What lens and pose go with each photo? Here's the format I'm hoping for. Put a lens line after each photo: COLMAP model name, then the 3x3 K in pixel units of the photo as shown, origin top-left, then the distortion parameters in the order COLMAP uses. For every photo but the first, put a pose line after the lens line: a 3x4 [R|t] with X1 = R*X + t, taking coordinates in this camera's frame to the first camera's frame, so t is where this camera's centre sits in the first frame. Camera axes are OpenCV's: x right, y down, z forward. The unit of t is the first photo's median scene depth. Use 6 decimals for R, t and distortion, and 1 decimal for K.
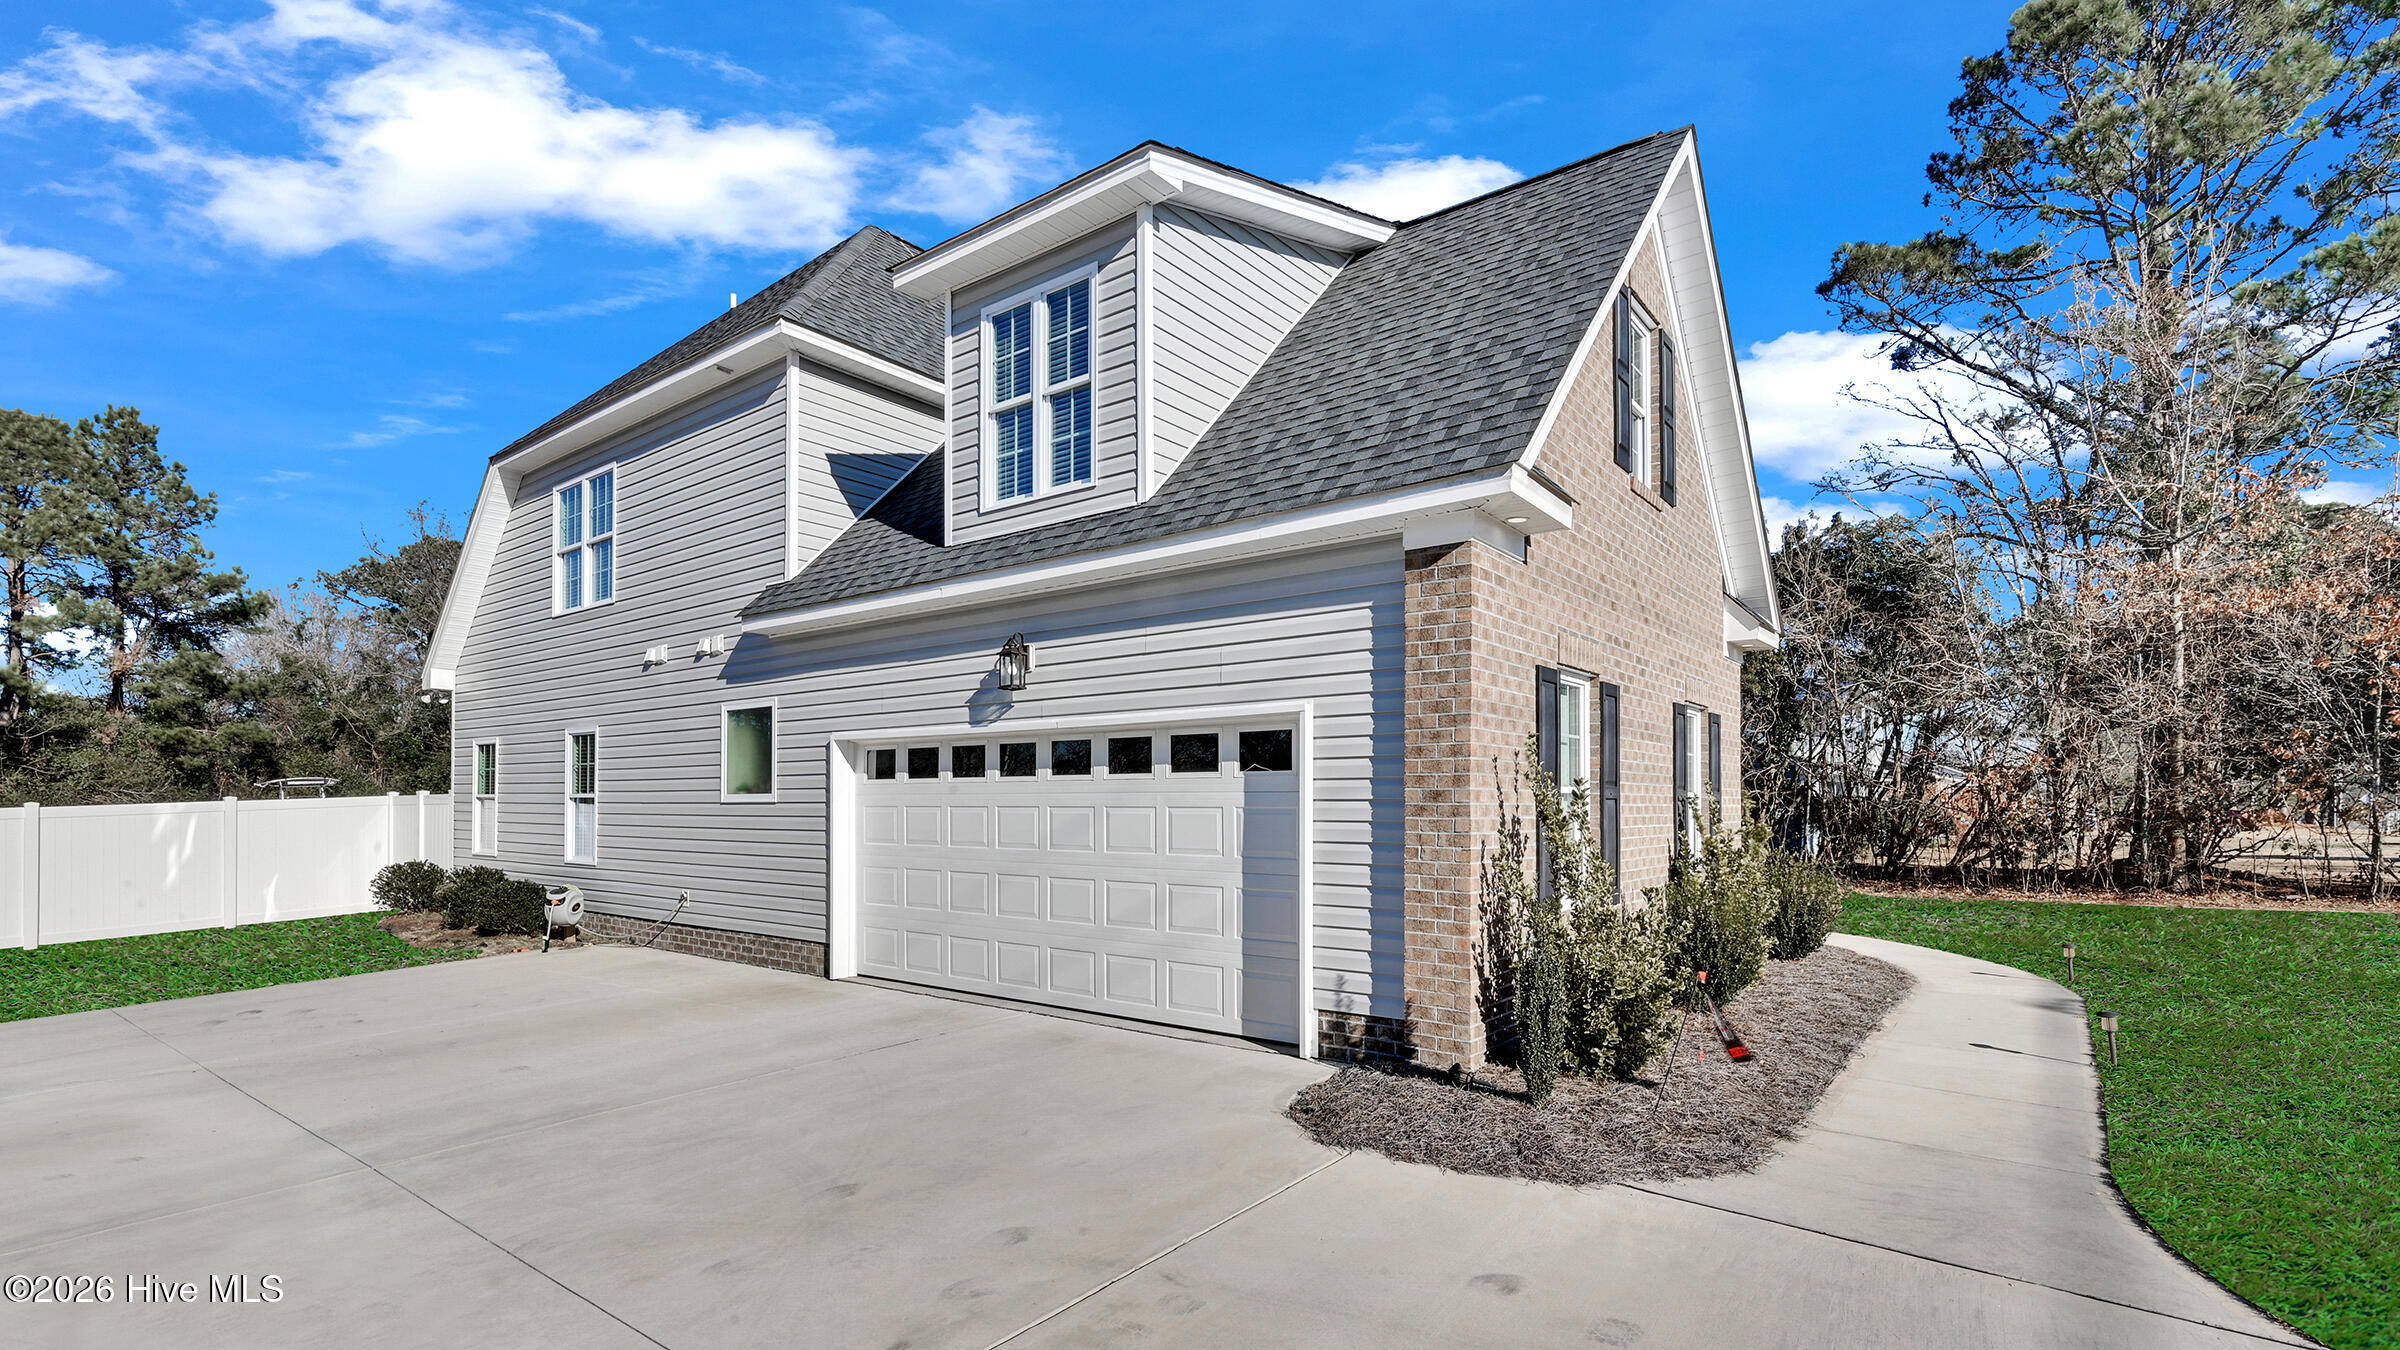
lens RADIAL K [[1109.9, 0, 1197.5], [0, 1109.9, 769.0], [0, 0, 1]] dist [-0.002922, -0.000594]
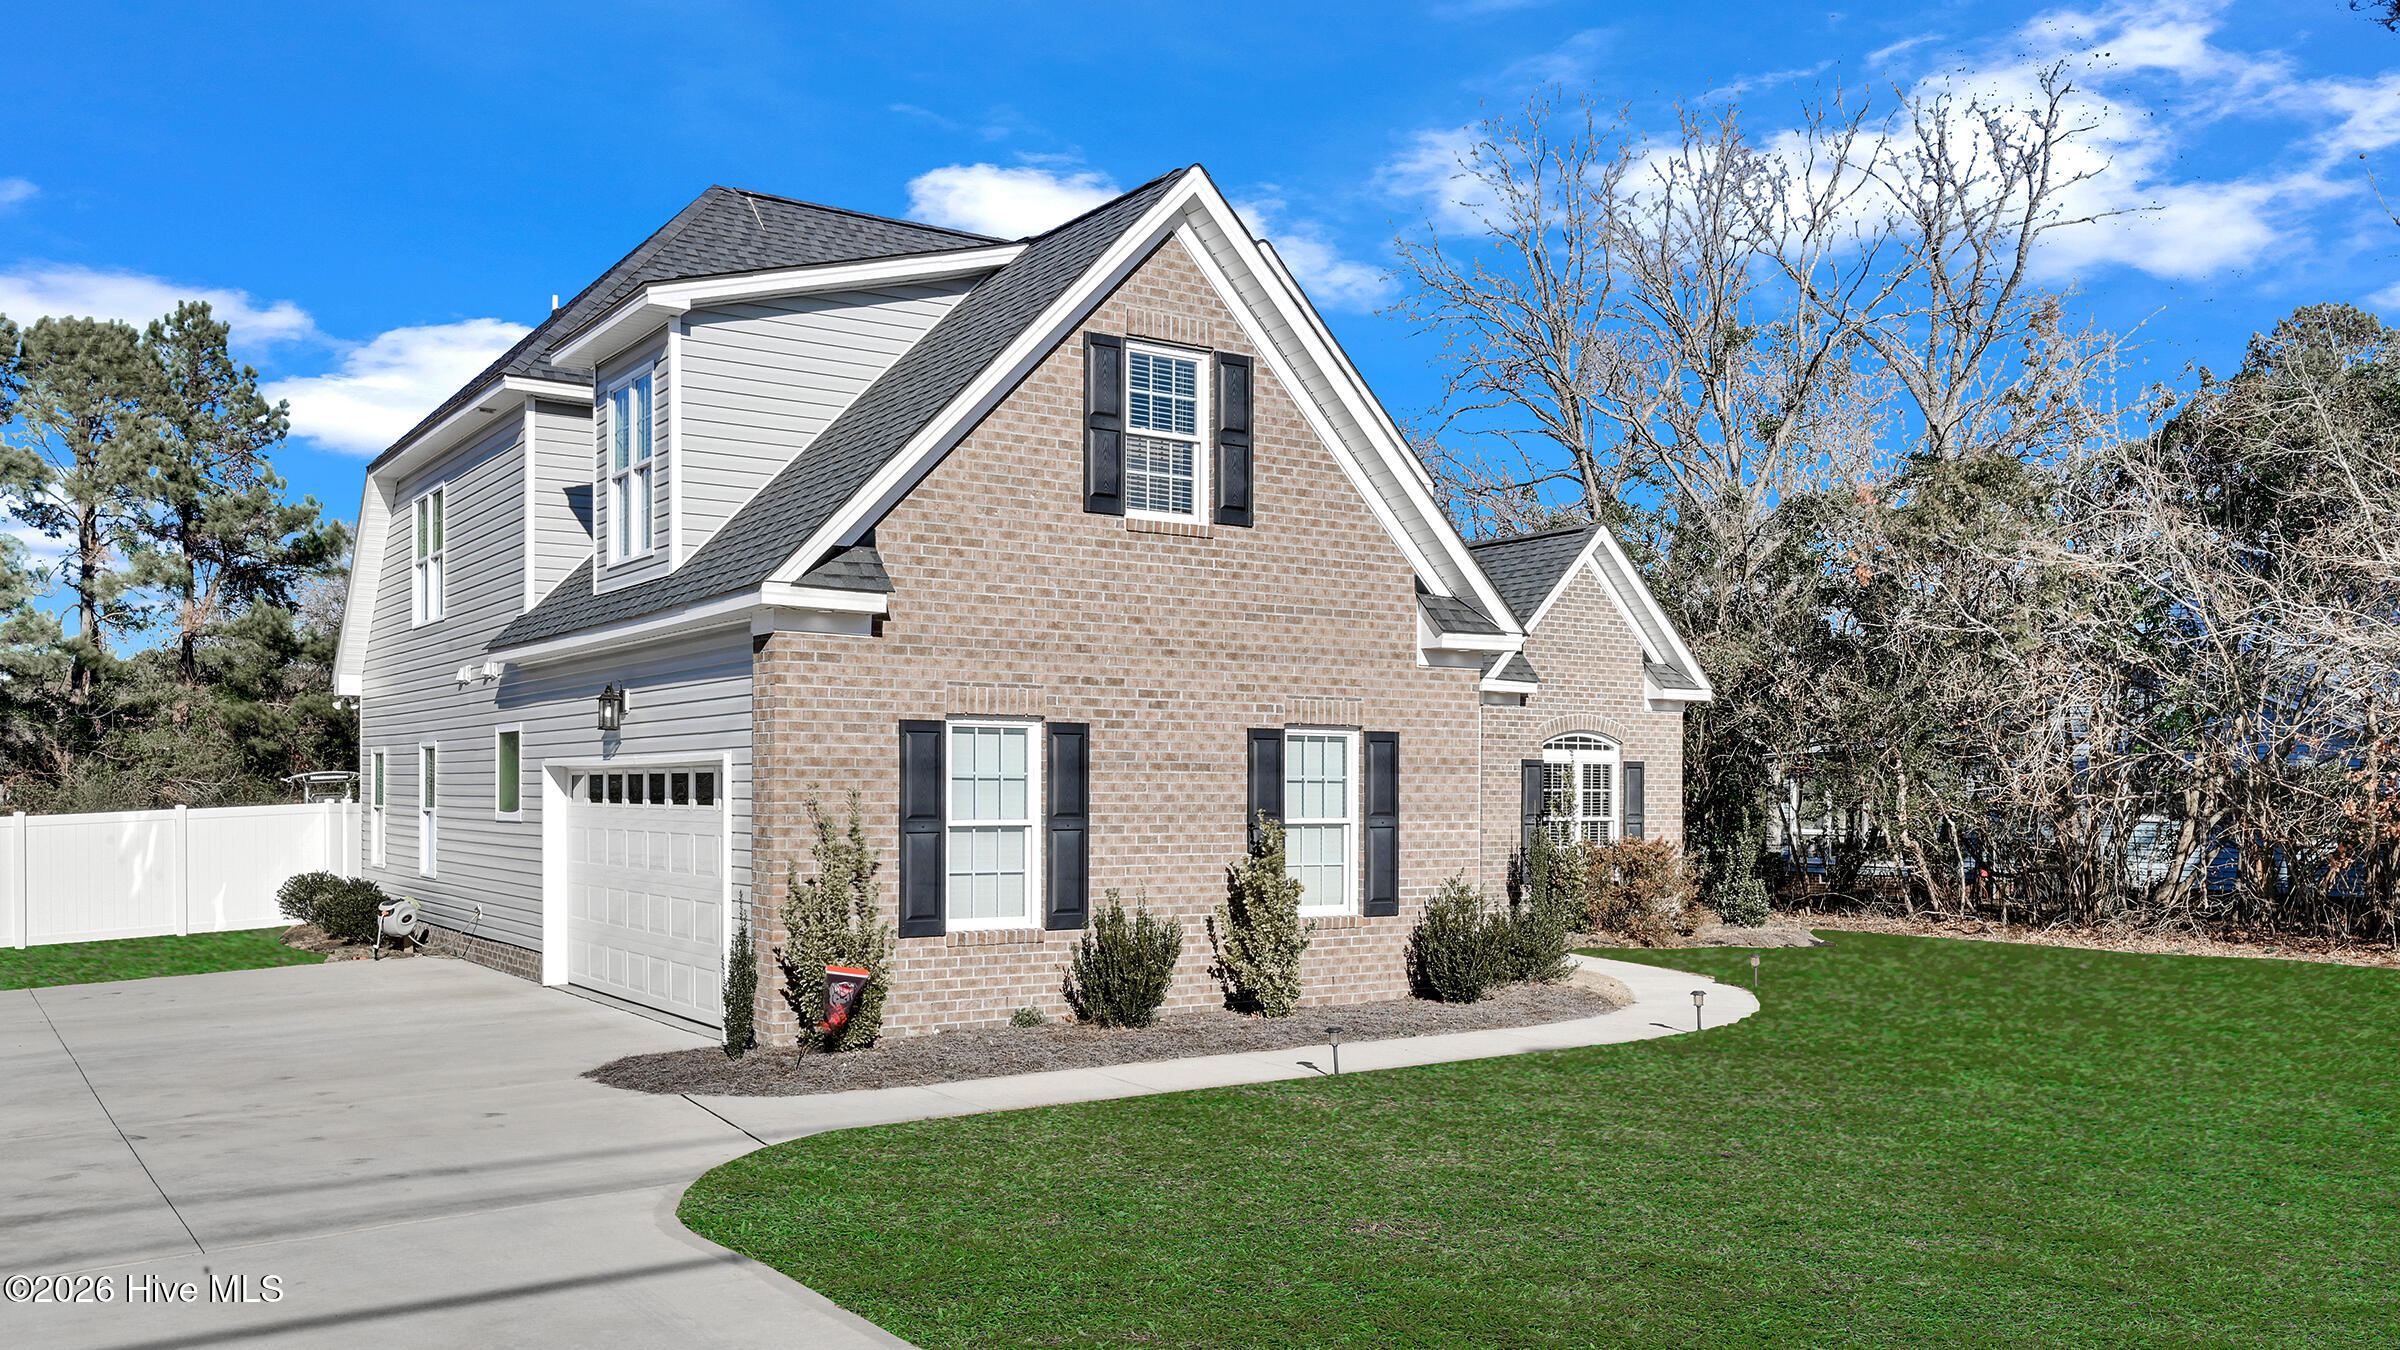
lens RADIAL K [[1865.5, 0, 1201.5], [0, 1865.5, 725.0], [0, 0, 1]] dist [-0.000914, 0.001047]
pose [[0.955704, -0.013449, -0.294023, 0.579353], [0.014180, 0.999899, 0.000355, -0.040352], [0.293988, -0.004508, 0.955798, -0.389757]]
